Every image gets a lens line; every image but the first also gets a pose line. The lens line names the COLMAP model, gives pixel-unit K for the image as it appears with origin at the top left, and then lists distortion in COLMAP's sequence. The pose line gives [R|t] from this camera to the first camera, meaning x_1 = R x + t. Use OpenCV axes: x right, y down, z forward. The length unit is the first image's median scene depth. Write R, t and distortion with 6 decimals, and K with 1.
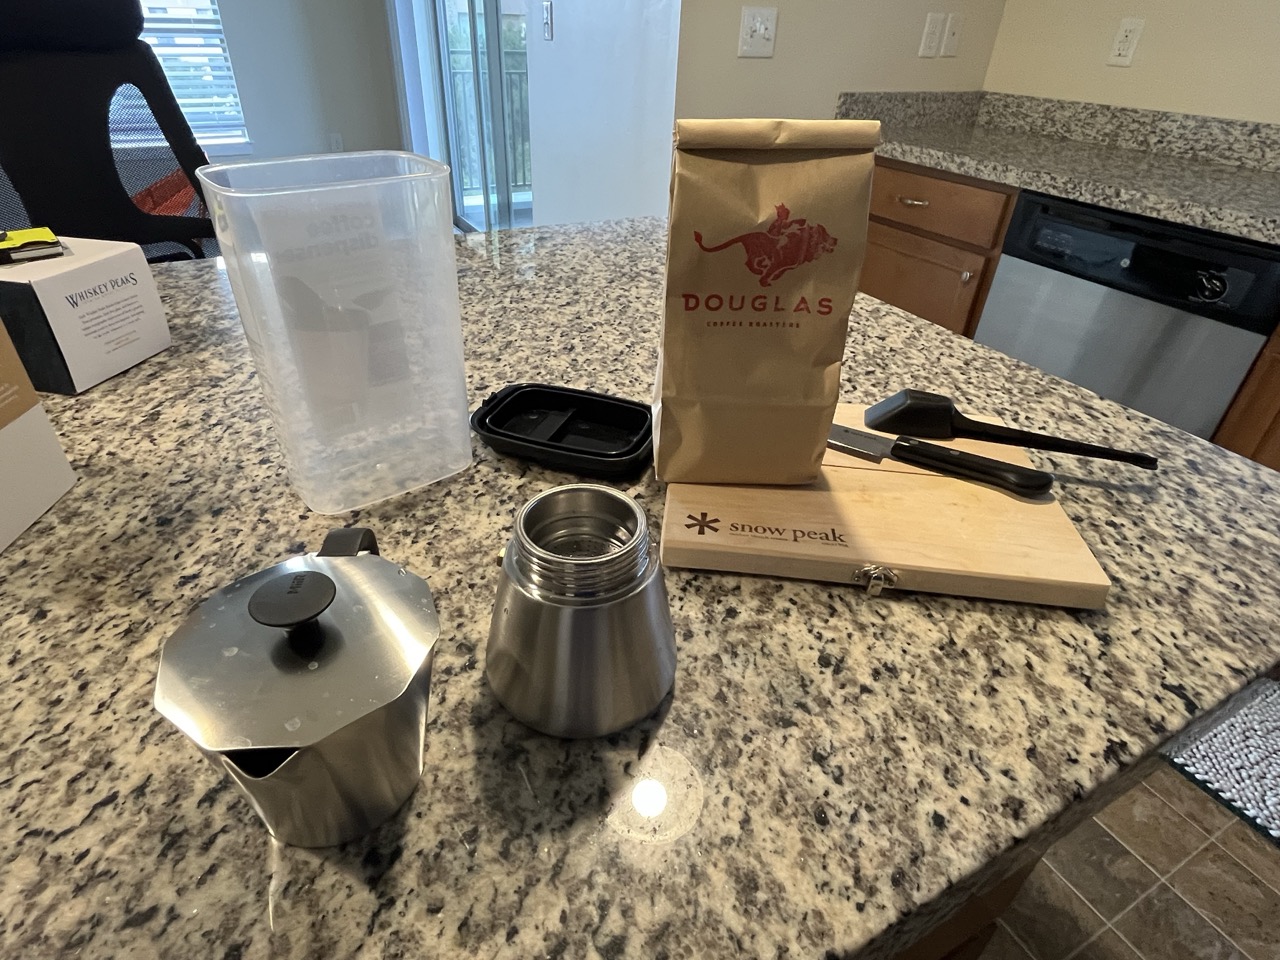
lens RADIAL K [[700.5, 0, 640.0], [0, 700.5, 480.0], [0, 0, 1]] dist [-0.003256, -0.000806]
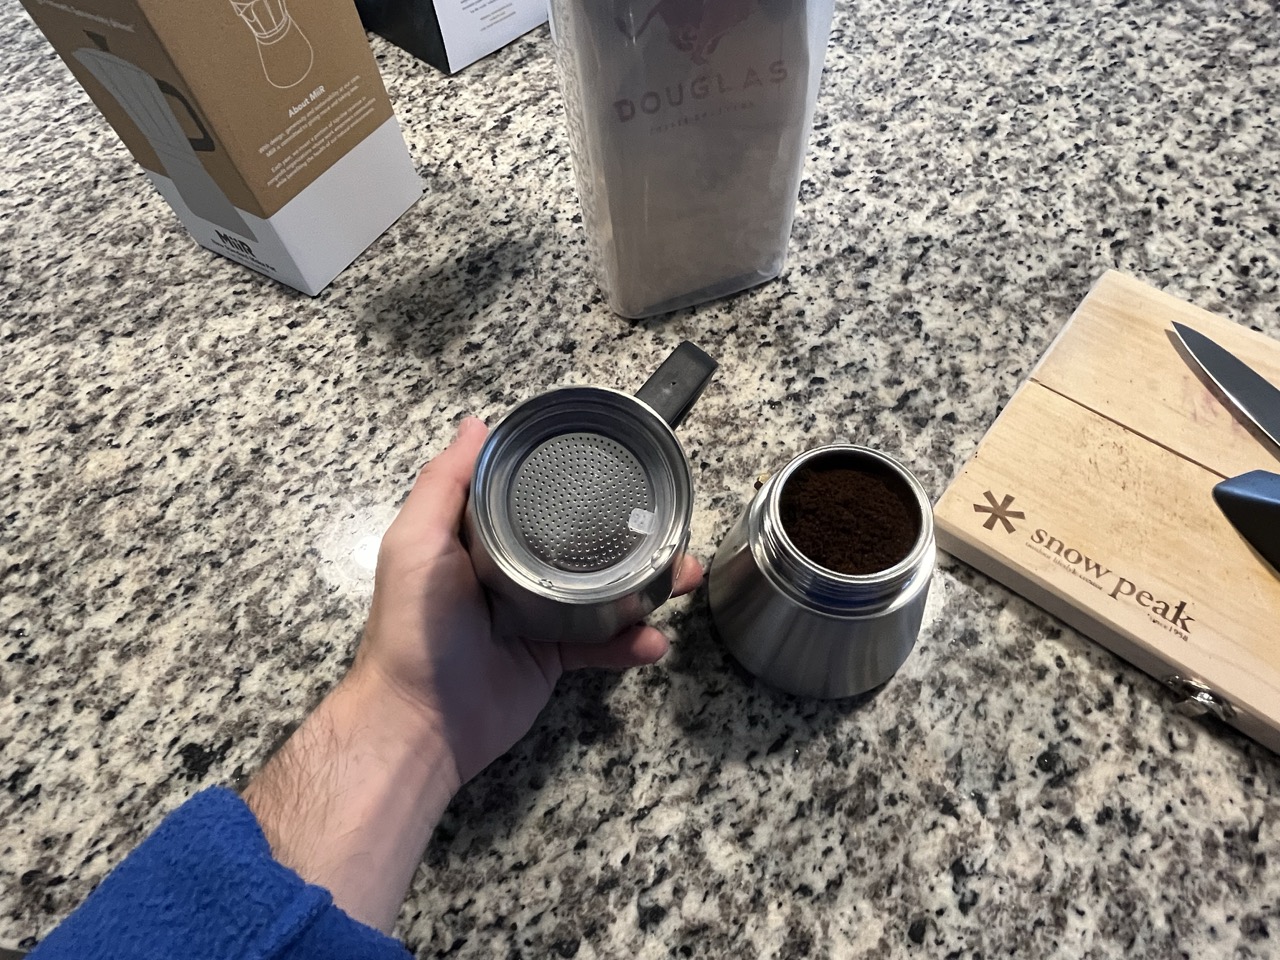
lens RADIAL K [[700.5, 0, 640.0], [0, 700.5, 480.0], [0, 0, 1]] dist [-0.003256, -0.000806]
pose [[0.826535, 0.437080, -0.354683, 0.024223], [-0.229868, 0.837277, 0.496113, -0.277855], [0.513809, -0.328525, 0.792510, 0.234138]]
